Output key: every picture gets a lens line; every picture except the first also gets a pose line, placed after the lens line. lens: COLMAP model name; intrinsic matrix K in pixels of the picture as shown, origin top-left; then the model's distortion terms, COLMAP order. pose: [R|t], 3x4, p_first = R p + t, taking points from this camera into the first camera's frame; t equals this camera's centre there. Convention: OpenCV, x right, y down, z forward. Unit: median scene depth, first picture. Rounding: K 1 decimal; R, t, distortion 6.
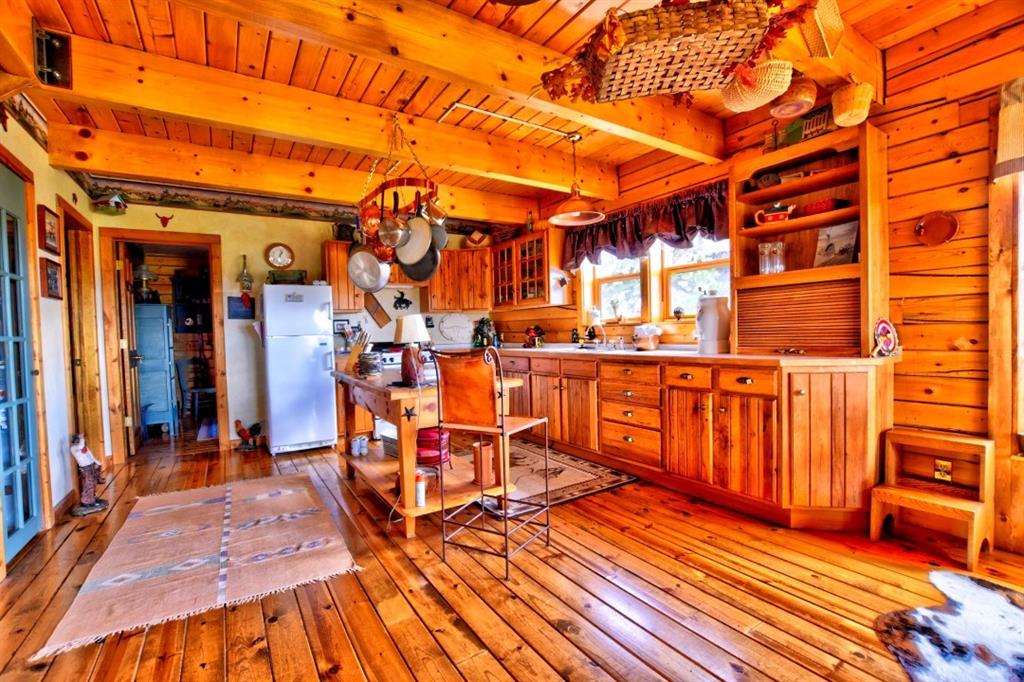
lens RADIAL K [[449.4, 0, 514.1], [0, 449.4, 344.4], [0, 0, 1]] dist [-0.023433, 0.000075]
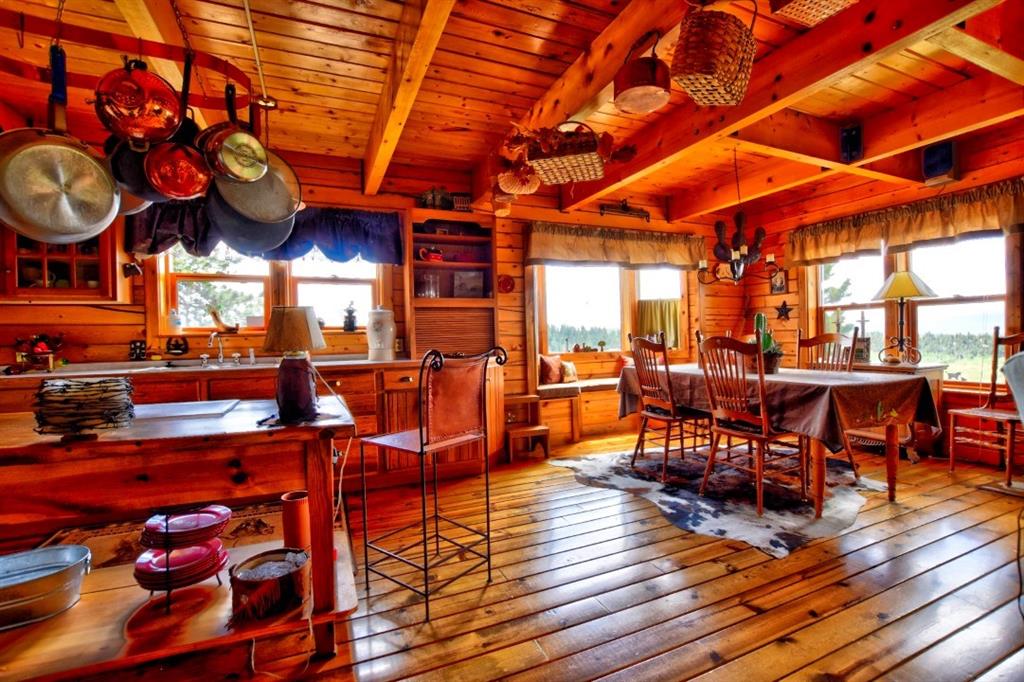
lens RADIAL K [[449.4, 0, 513.0], [0, 449.4, 338.4], [0, 0, 1]] dist [-0.023433, 0.000075]
pose [[0.178834, 0.012517, 0.983800, -0.743659], [0.042855, 0.998871, -0.020499, 0.001780], [-0.982946, 0.045826, 0.178095, 0.552478]]
